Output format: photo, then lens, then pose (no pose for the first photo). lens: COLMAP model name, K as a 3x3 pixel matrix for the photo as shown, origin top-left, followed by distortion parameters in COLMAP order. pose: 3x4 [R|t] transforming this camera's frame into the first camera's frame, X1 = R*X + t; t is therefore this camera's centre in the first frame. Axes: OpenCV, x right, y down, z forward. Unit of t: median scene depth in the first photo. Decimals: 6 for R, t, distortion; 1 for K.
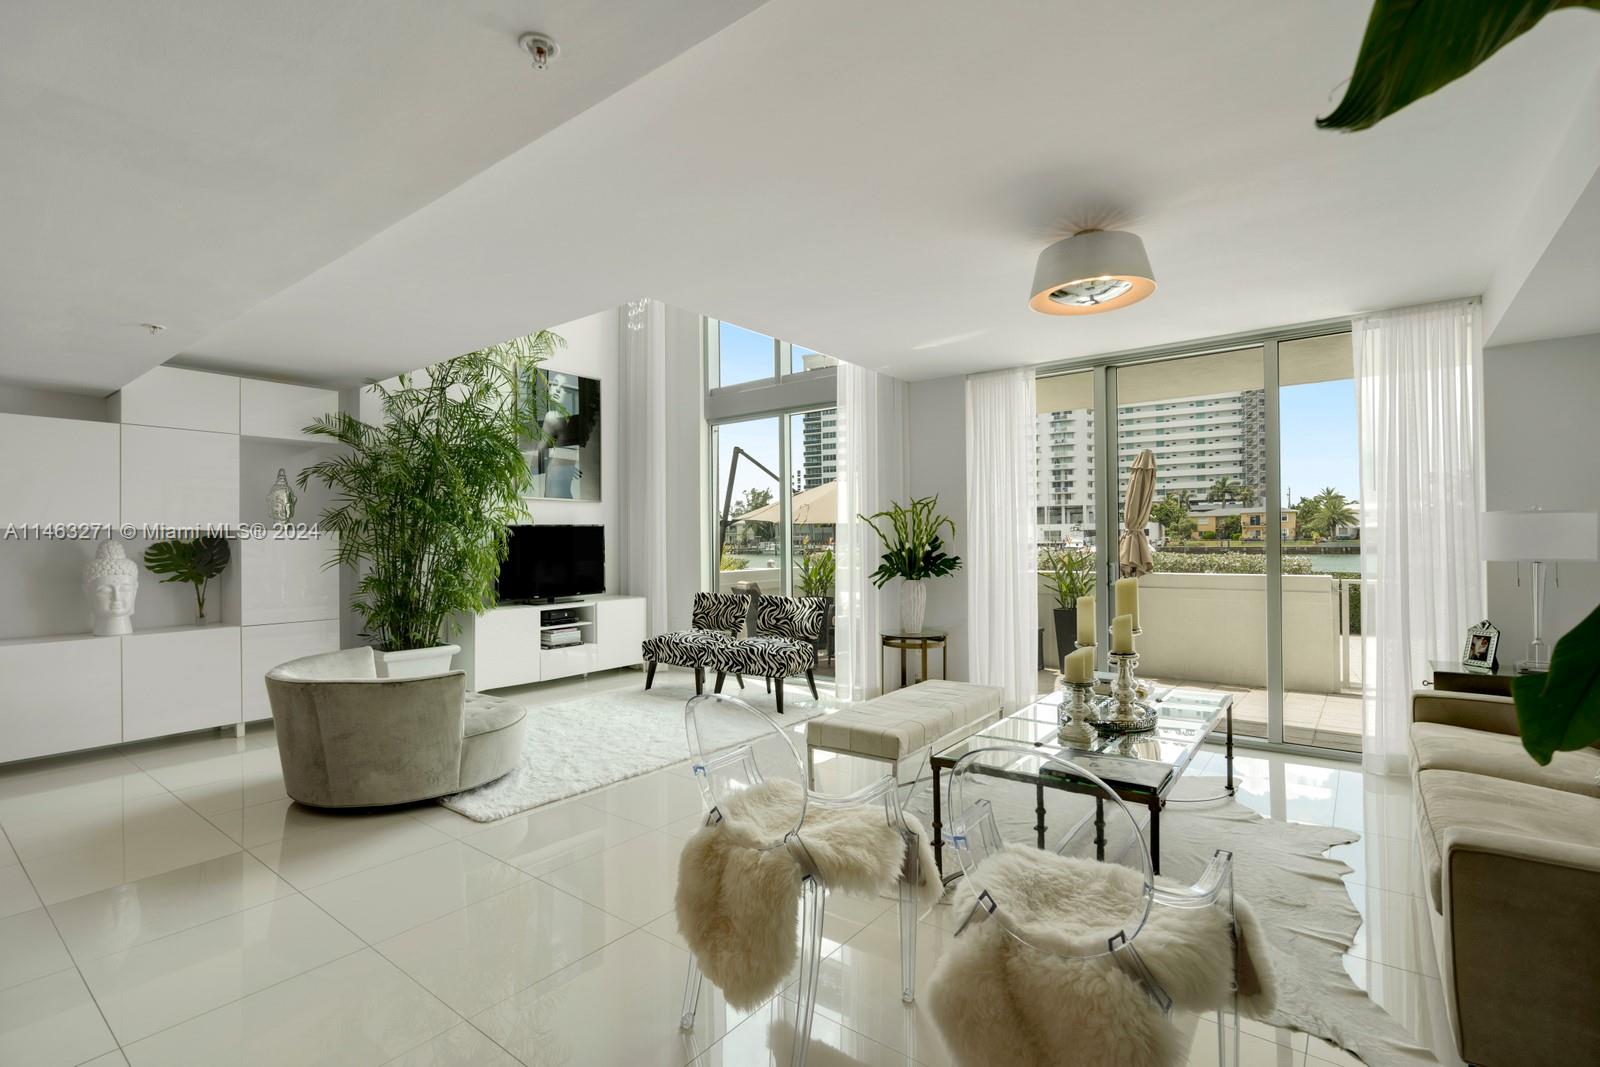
lens RADIAL K [[739.1, 0, 793.0], [0, 739.1, 537.3], [0, 0, 1]] dist [-0.000240, 0.001120]
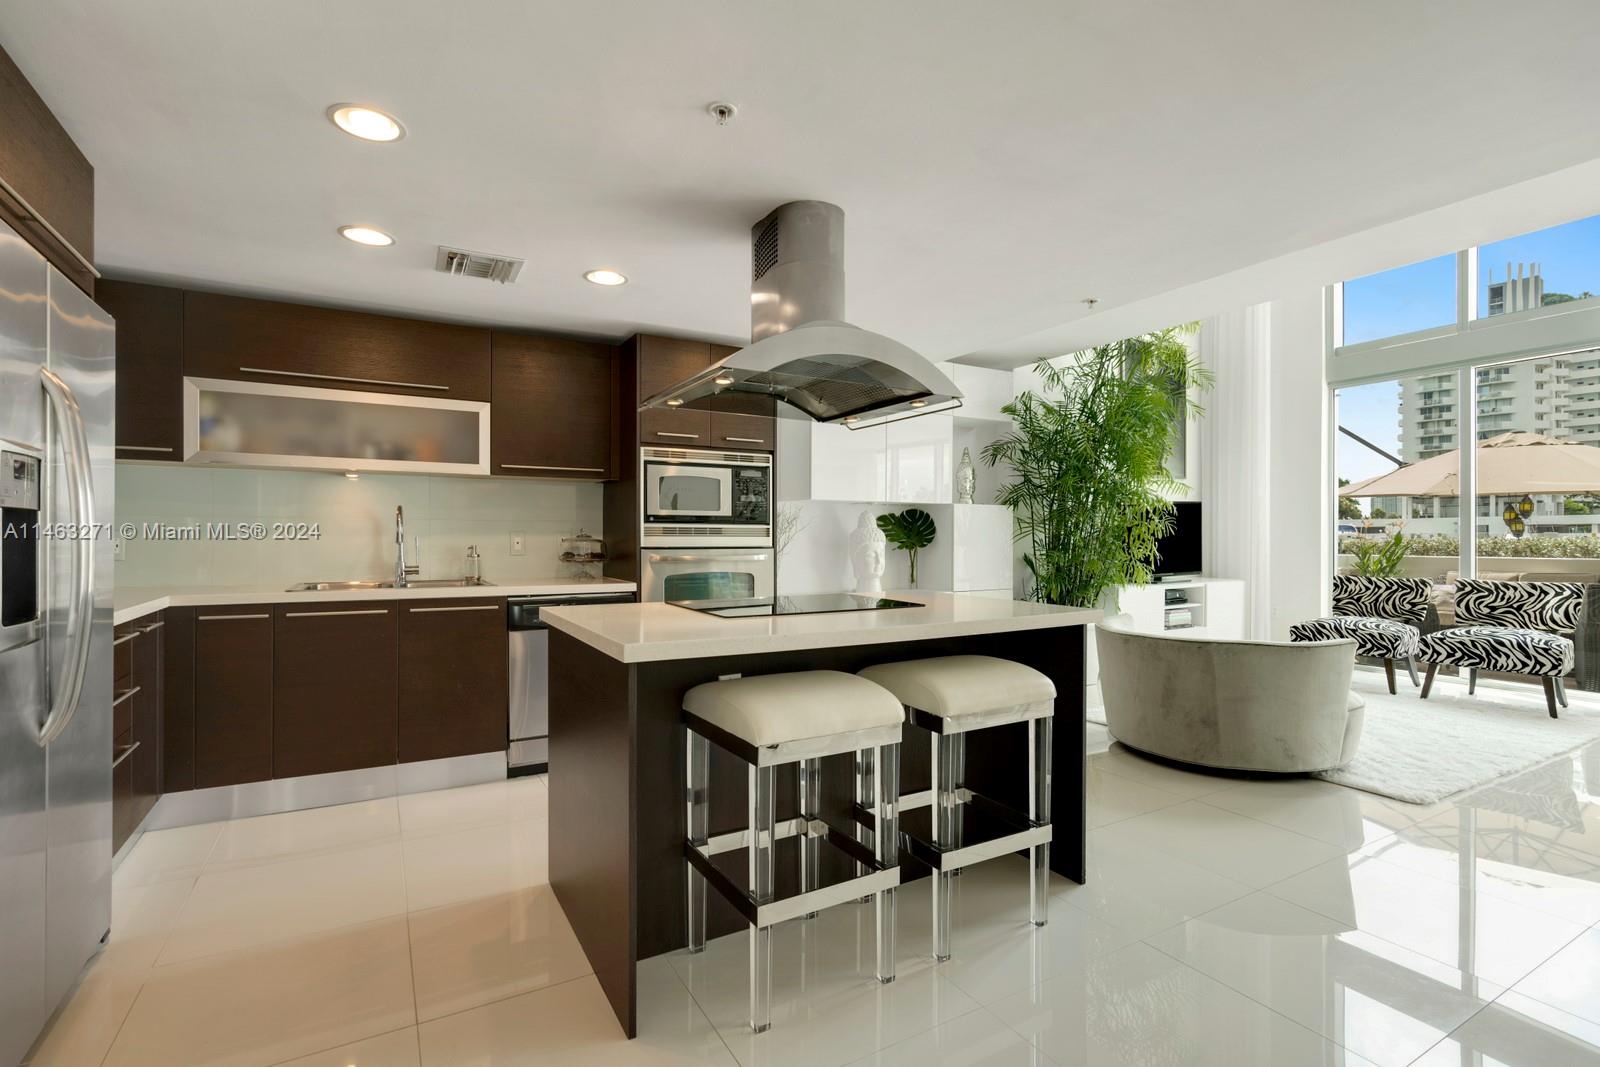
lens RADIAL K [[739.1, 0, 793.0], [0, 739.1, 537.3], [0, 0, 1]] dist [-0.000240, 0.001120]
pose [[0.922519, 0.004238, -0.385928, -0.443220], [-0.002093, 0.999980, 0.005978, 0.028292], [0.385945, -0.004707, 0.922510, -0.086254]]
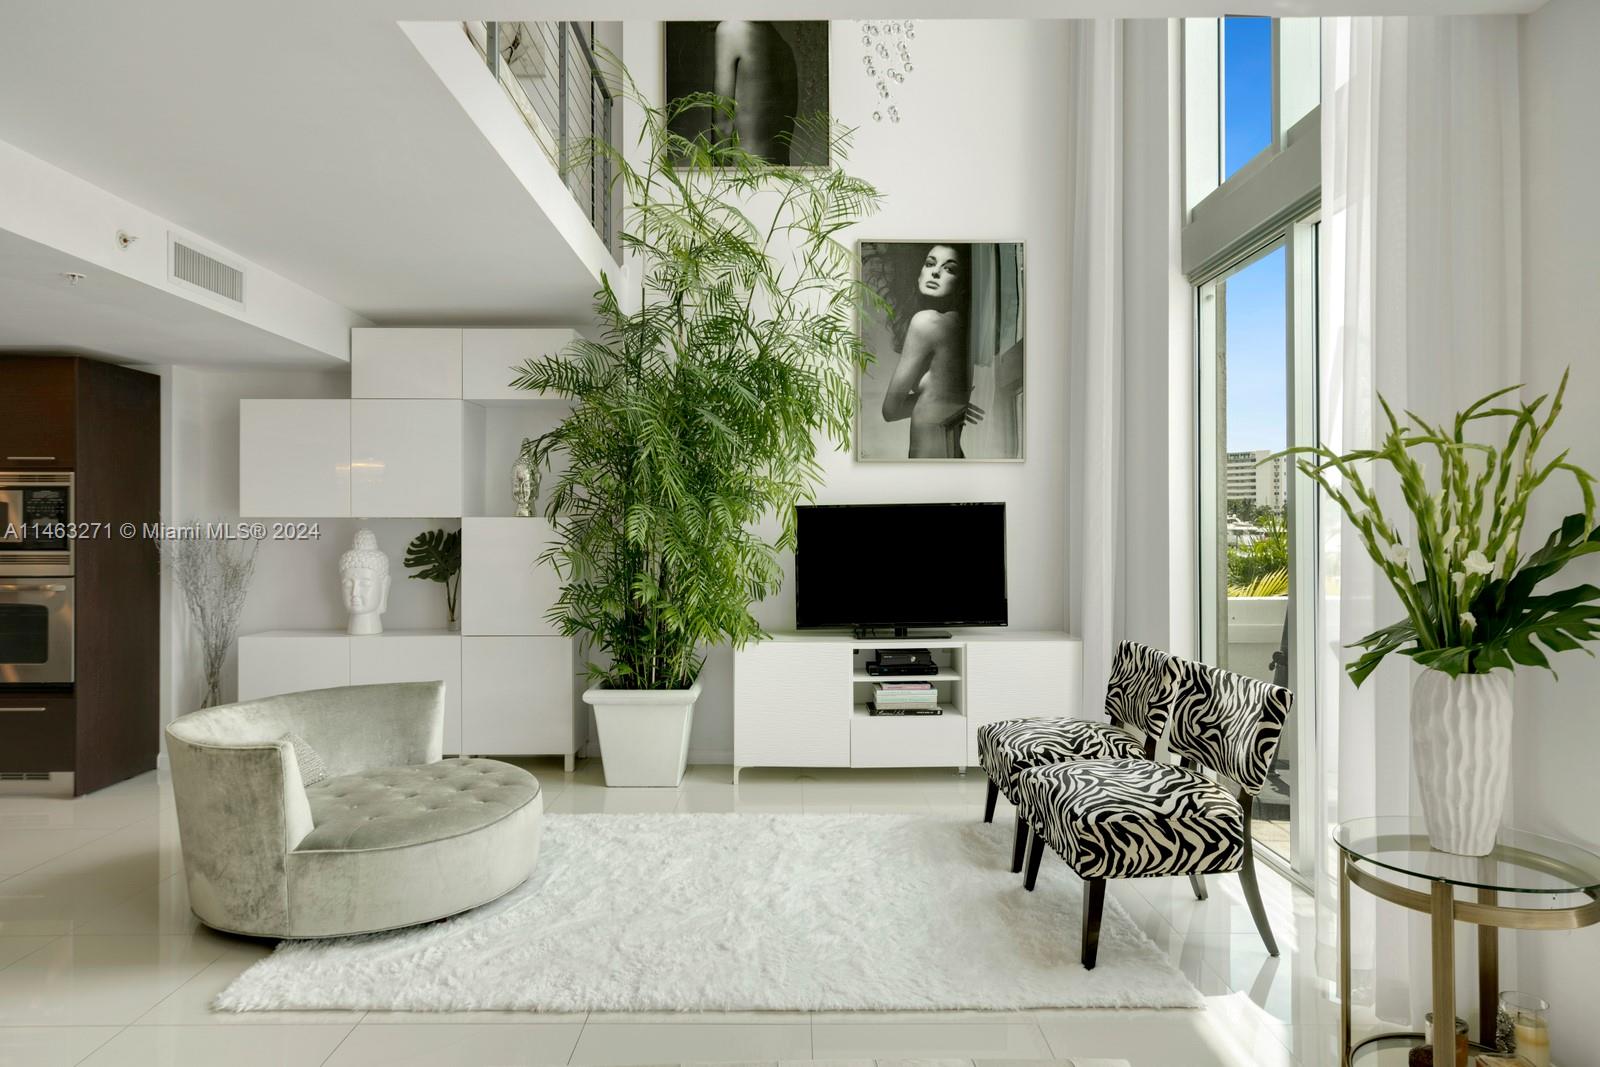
lens RADIAL K [[1004.6, 0, 802.1], [0, 1004.6, 527.3], [0, 0, 1]] dist [-0.000619, -0.000439]
pose [[0.617375, -0.000146, -0.786669, 0.285037], [0.001339, 0.999999, 0.000866, 0.001328], [0.786668, -0.001588, 0.617374, 0.499576]]
